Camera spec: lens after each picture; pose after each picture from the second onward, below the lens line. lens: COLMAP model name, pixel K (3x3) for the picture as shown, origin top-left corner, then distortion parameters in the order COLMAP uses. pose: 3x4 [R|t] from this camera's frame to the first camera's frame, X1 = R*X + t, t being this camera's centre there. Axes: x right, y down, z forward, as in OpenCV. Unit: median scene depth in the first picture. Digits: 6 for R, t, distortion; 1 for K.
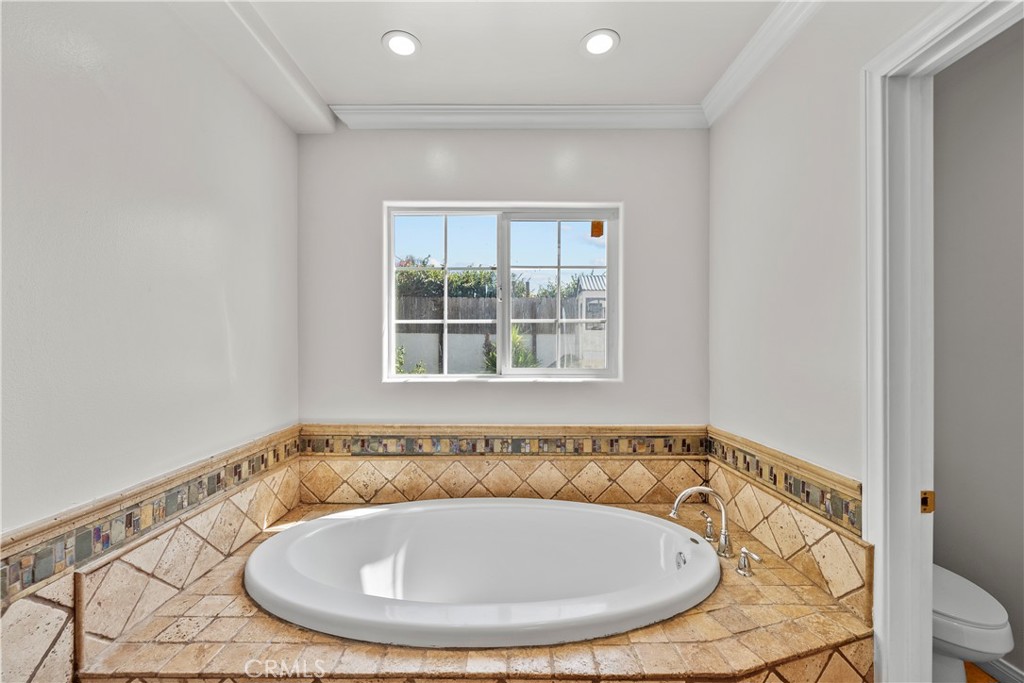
lens RADIAL K [[413.5, 0, 506.9], [0, 413.5, 343.7], [0, 0, 1]] dist [-0.001917, -0.000215]
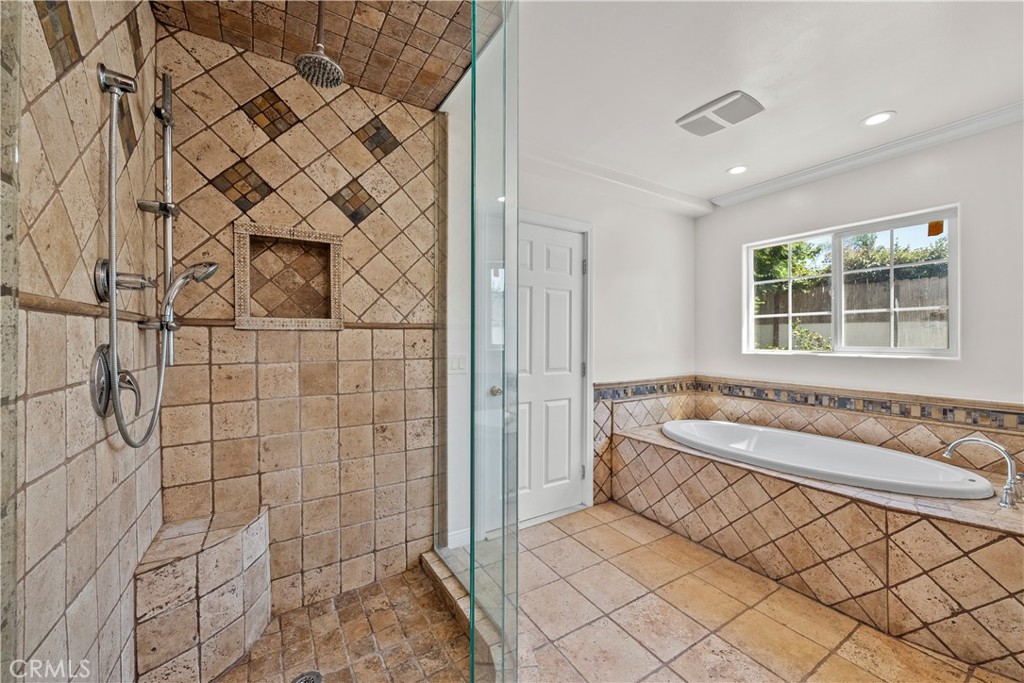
lens RADIAL K [[387.7, 0, 502.8], [0, 387.7, 342.7], [0, 0, 1]] dist [-0.001088, -0.000525]
pose [[0.508207, 0.008256, -0.861195, 0.558165], [0.004843, 0.999911, 0.012444, 0.025278], [0.861221, -0.010495, 0.508122, -0.628993]]
